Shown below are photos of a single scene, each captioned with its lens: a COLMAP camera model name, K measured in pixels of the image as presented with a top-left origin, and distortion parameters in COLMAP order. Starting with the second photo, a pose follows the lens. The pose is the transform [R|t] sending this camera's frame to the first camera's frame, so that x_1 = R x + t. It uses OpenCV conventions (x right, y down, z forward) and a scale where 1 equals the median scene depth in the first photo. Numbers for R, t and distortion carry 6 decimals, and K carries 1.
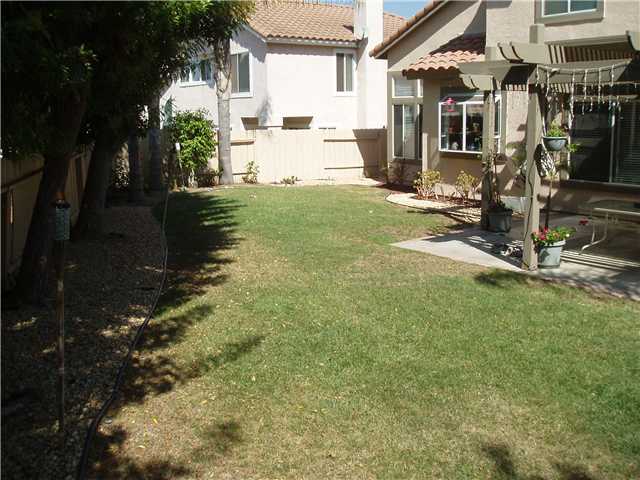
lens RADIAL K [[662.2, 0, 316.0], [0, 662.2, 222.6], [0, 0, 1]] dist [-0.136909, 0.096442]
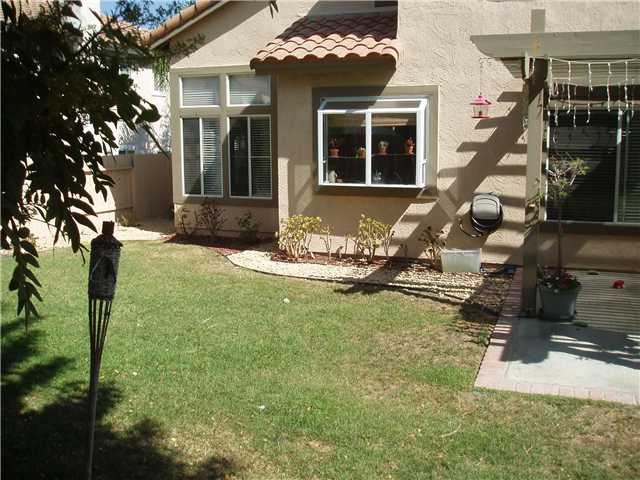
lens RADIAL K [[662.2, 0, 316.0], [0, 662.2, 222.6], [0, 0, 1]] dist [-0.136909, 0.096442]
pose [[0.842987, -0.065588, 0.533920, -0.180452], [0.086560, 0.996144, -0.014298, -0.068345], [-0.530924, 0.058270, 0.845414, 0.490591]]
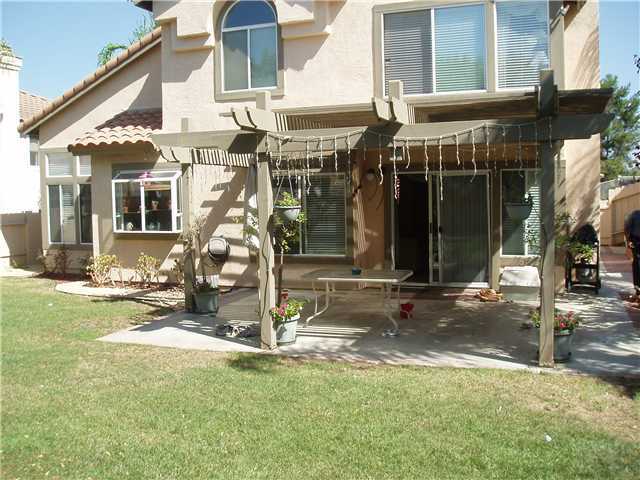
lens RADIAL K [[662.2, 0, 316.0], [0, 662.2, 222.6], [0, 0, 1]] dist [-0.136909, 0.096442]
pose [[0.840586, -0.028031, 0.540952, -0.075149], [0.098129, 0.990017, -0.101182, -0.002917], [-0.532715, 0.138136, 0.834945, 0.094431]]
